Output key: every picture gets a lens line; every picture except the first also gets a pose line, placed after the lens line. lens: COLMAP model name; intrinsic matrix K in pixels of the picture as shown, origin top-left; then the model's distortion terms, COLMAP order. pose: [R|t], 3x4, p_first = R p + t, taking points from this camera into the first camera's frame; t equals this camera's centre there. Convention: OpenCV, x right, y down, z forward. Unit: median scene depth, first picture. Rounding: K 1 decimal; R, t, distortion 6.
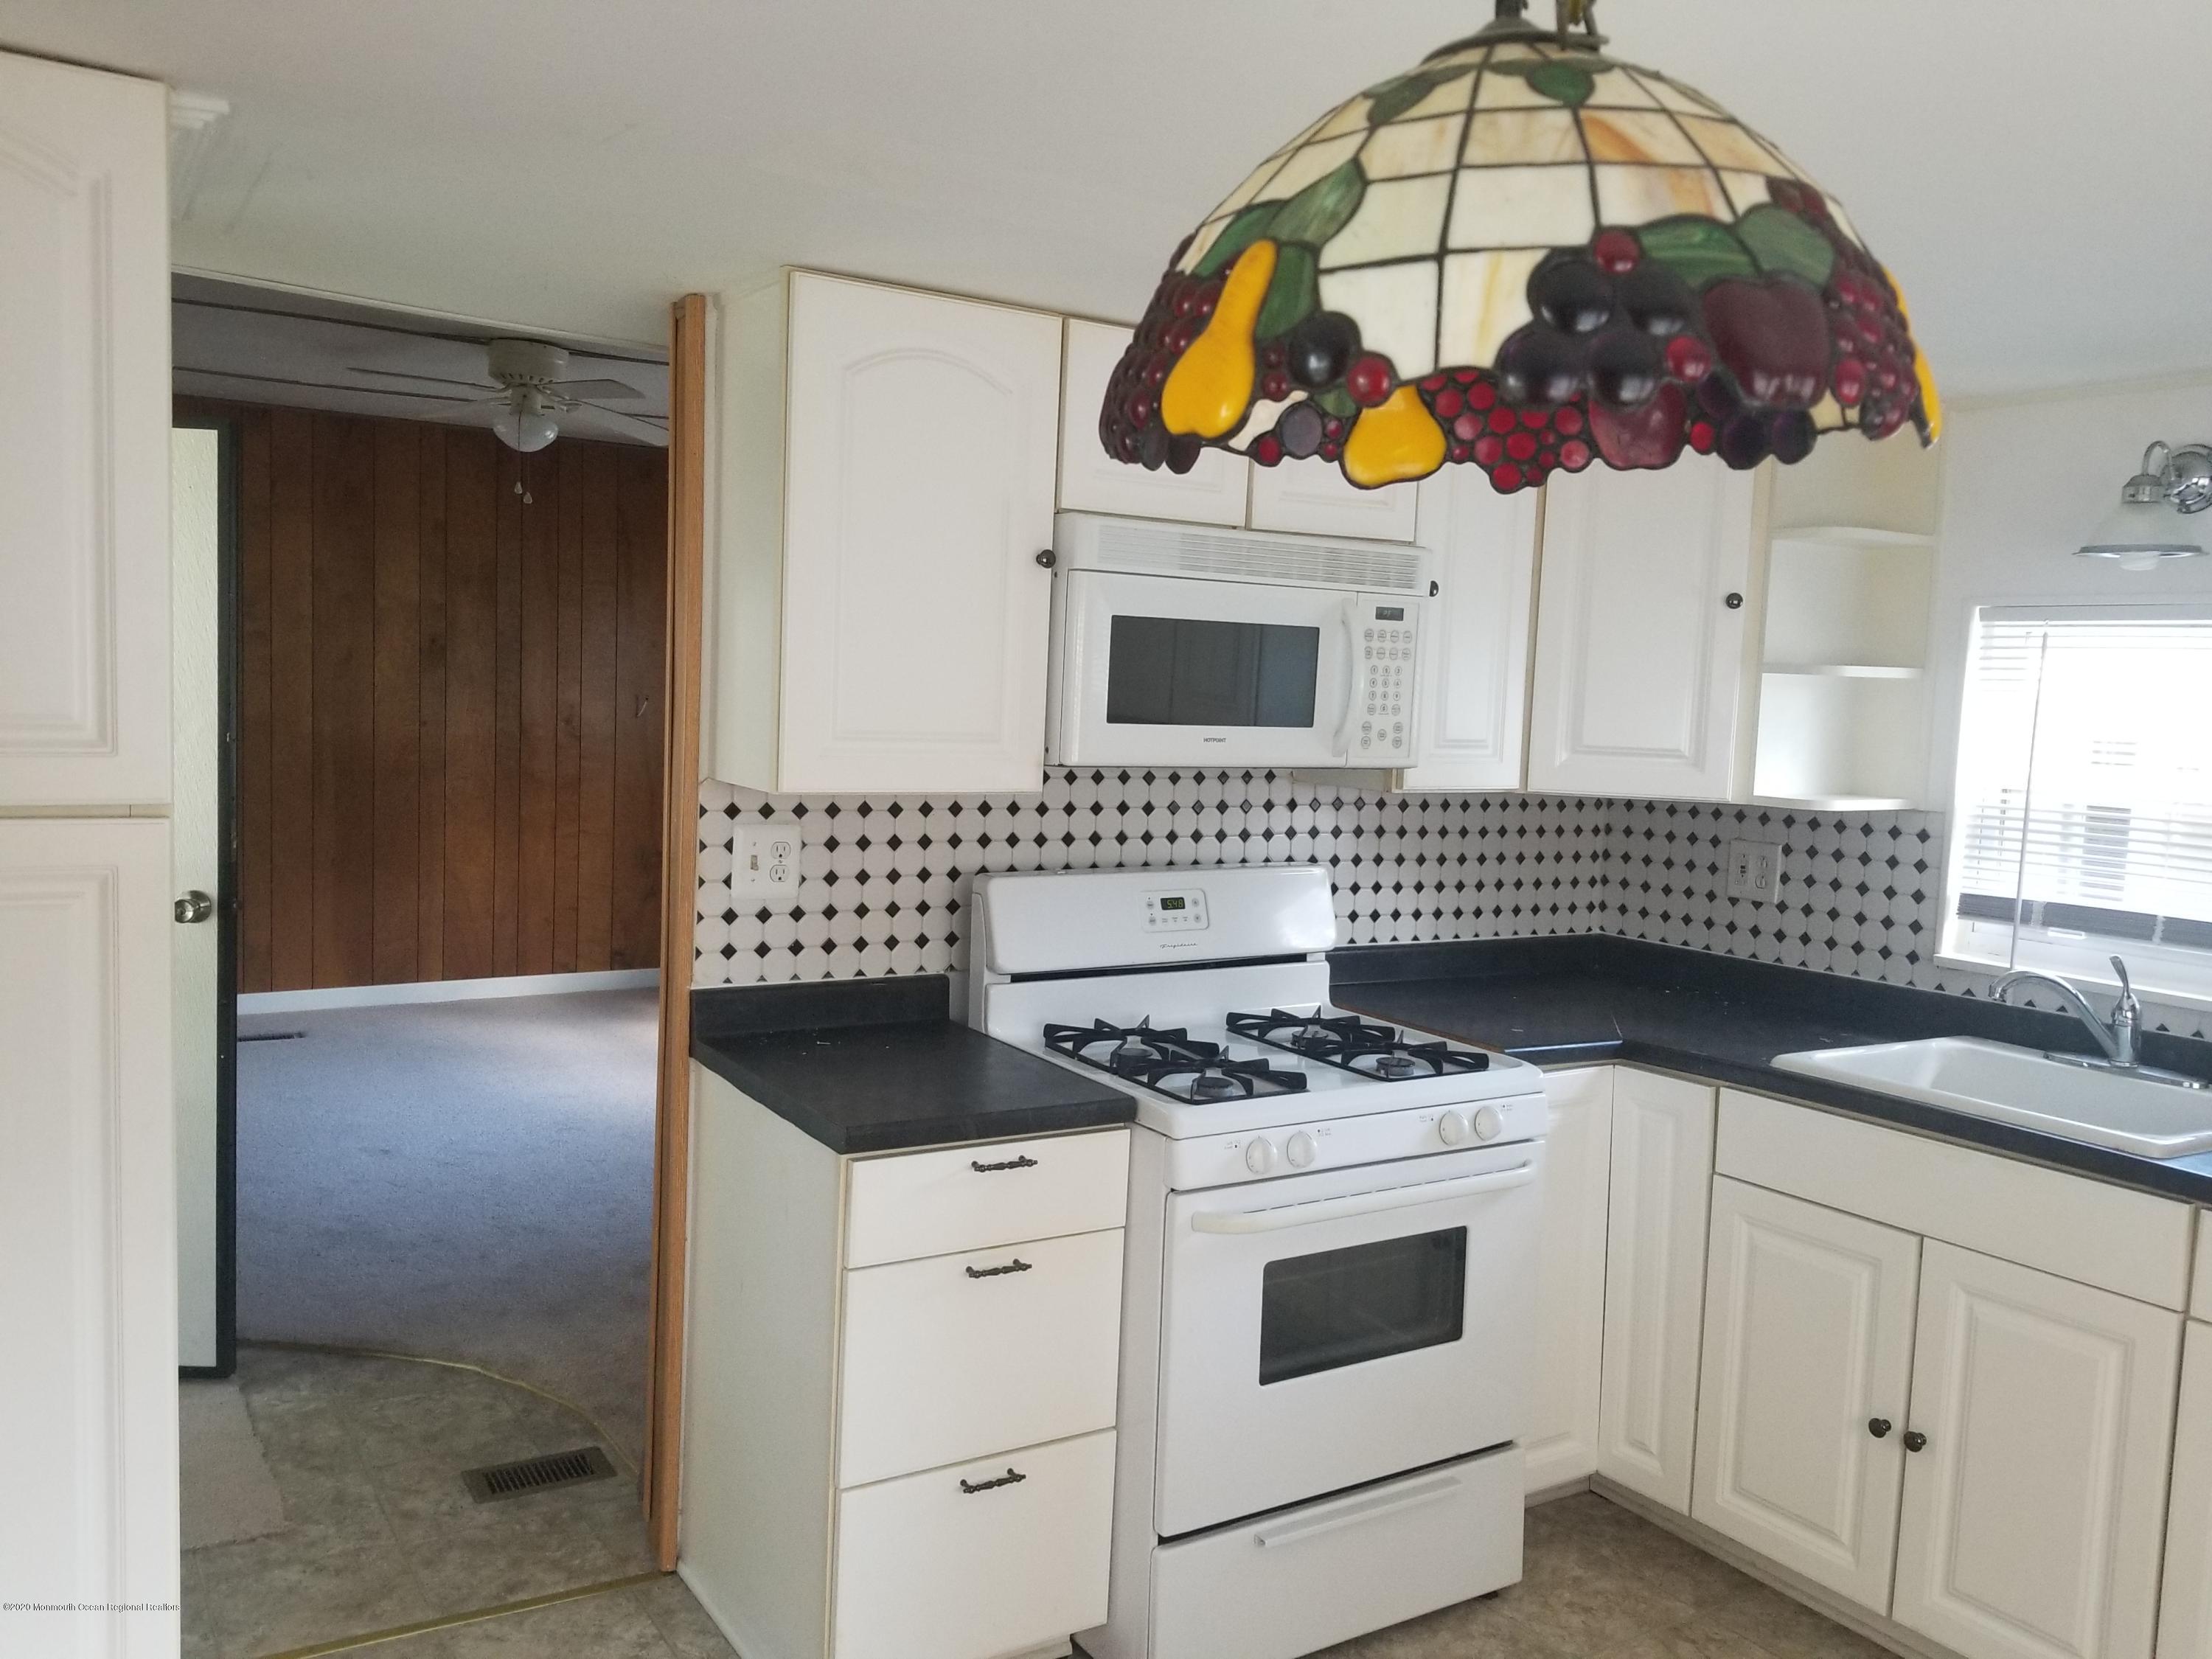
lens RADIAL K [[1827.2, 0, 1114.1], [0, 1827.2, 818.1], [0, 0, 1]] dist [0.024070, -0.019834]
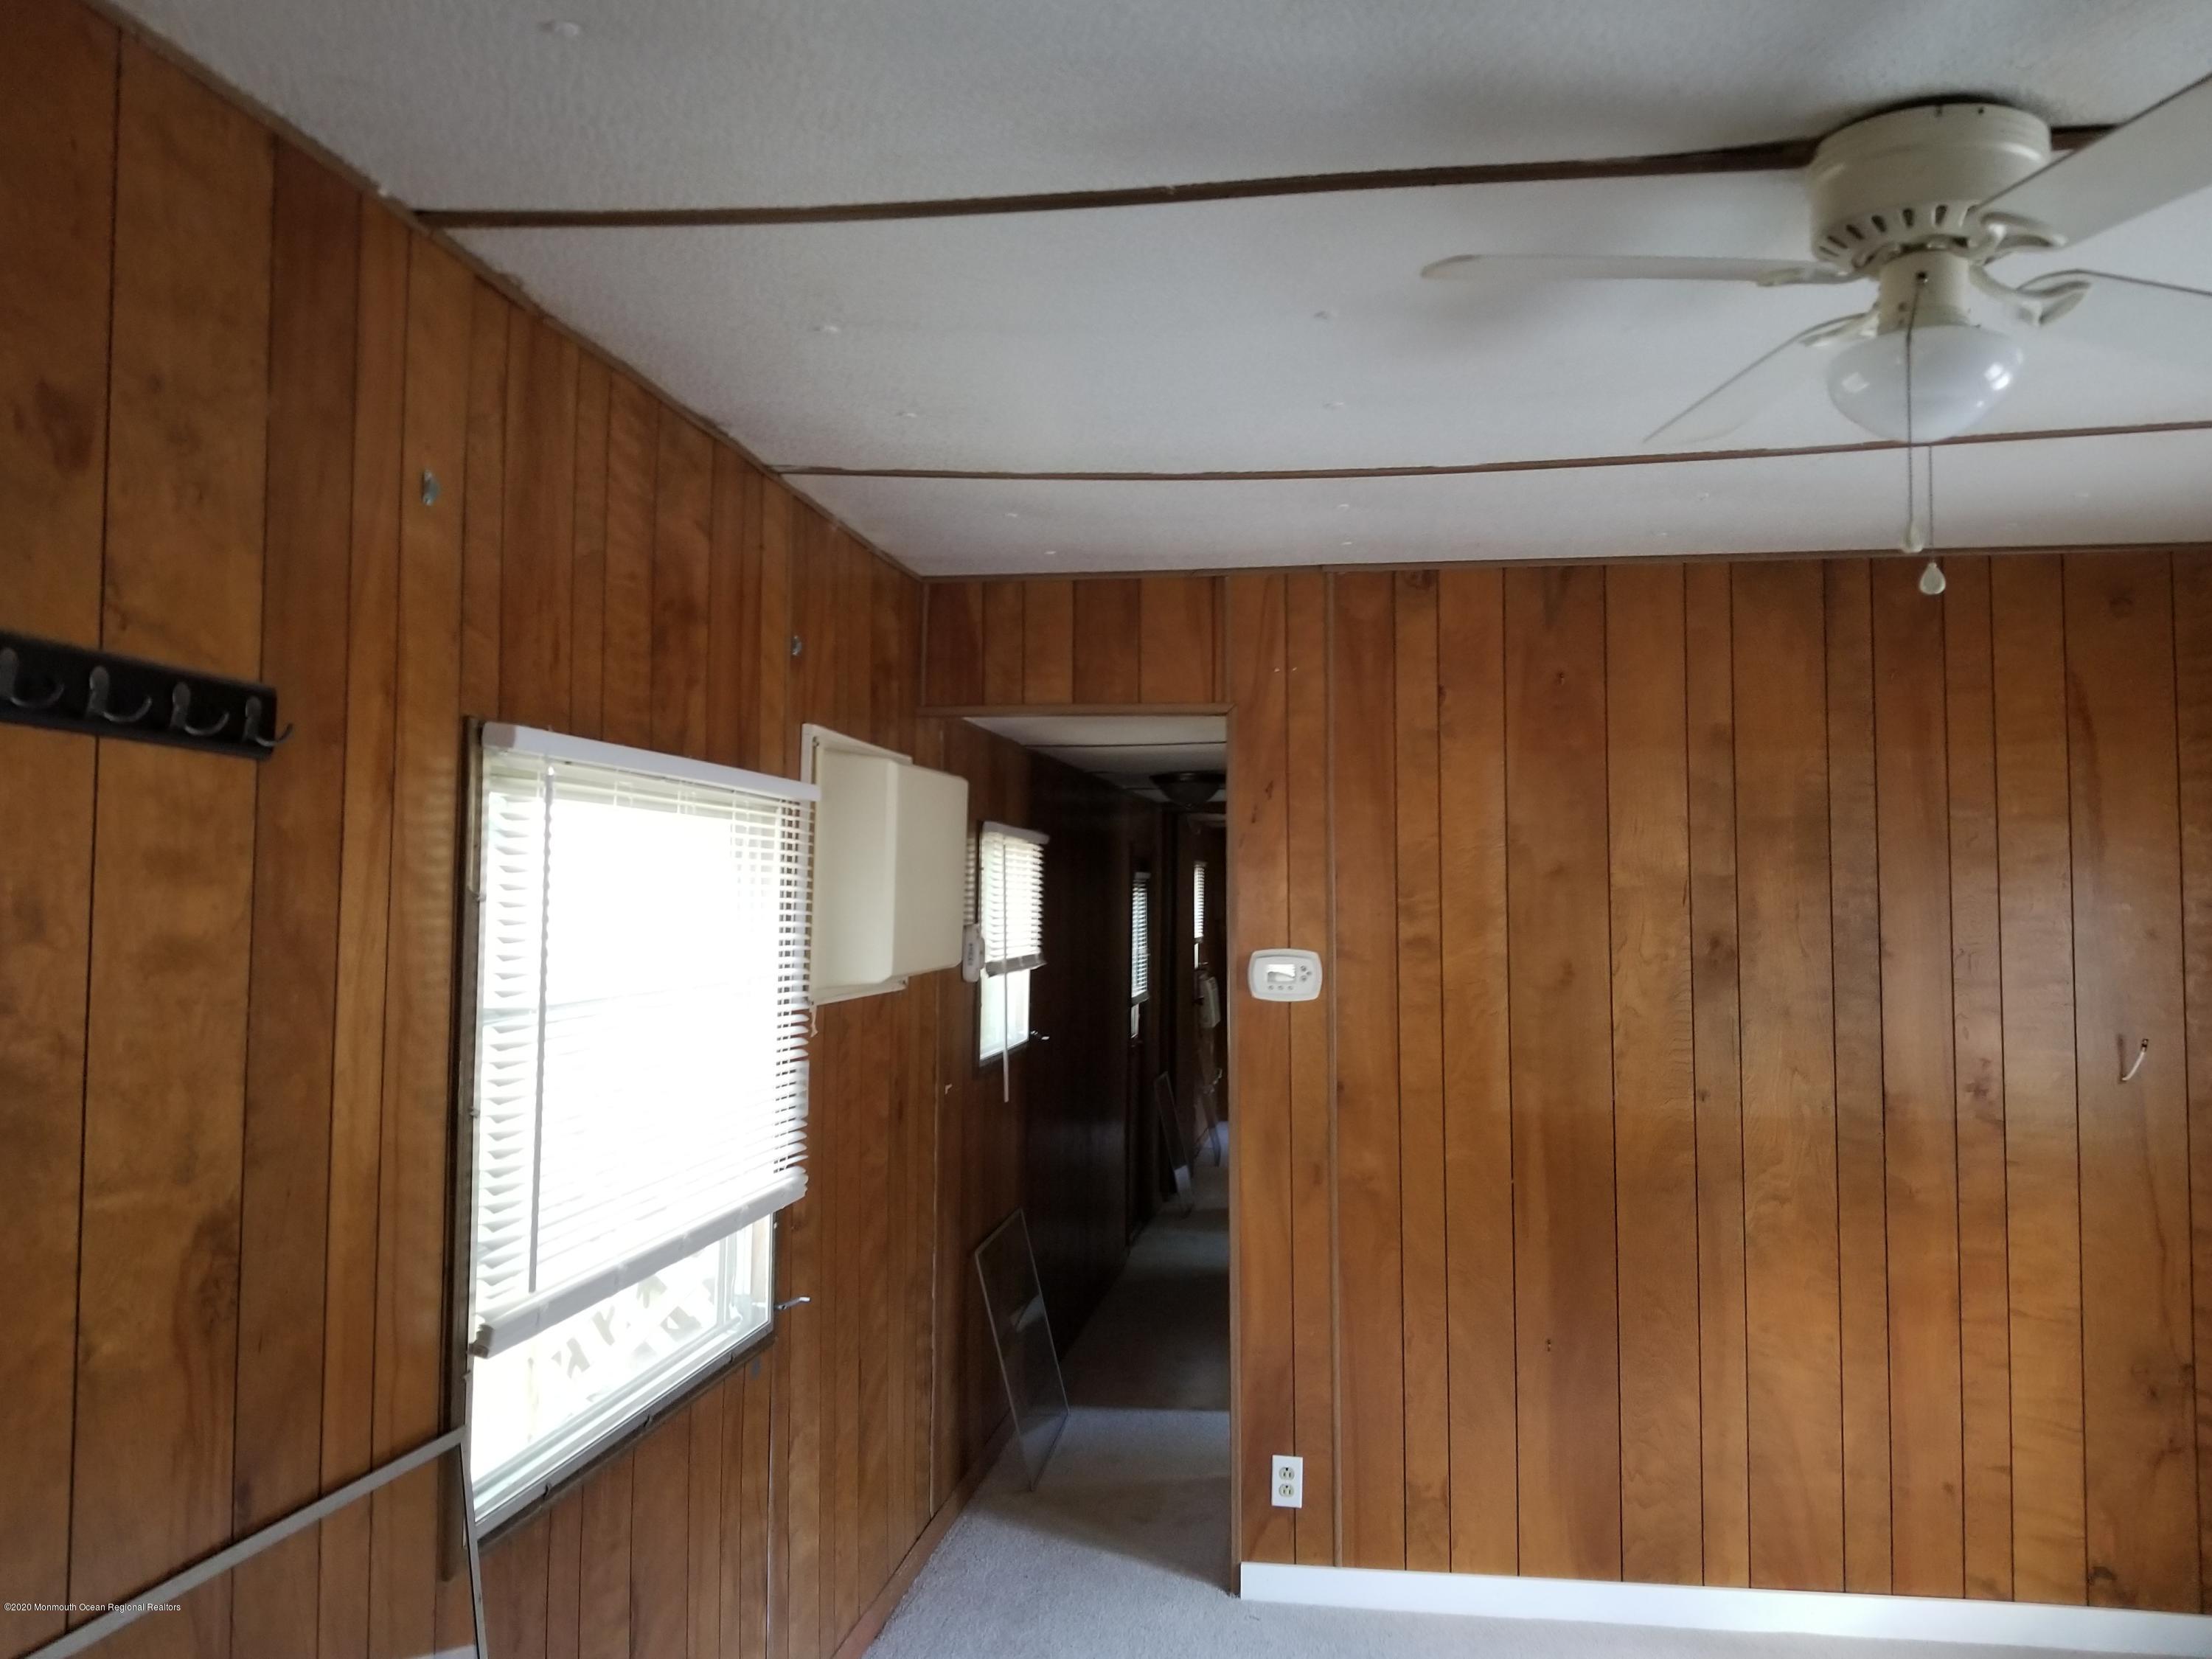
lens RADIAL K [[1827.2, 0, 1123.5], [0, 1827.2, 815.0], [0, 0, 1]] dist [0.024070, -0.019834]
pose [[0.771952, -0.065332, -0.632315, -0.155423], [-0.023797, 0.991037, -0.131448, -0.057240], [0.635236, 0.116519, 0.763478, 0.454473]]
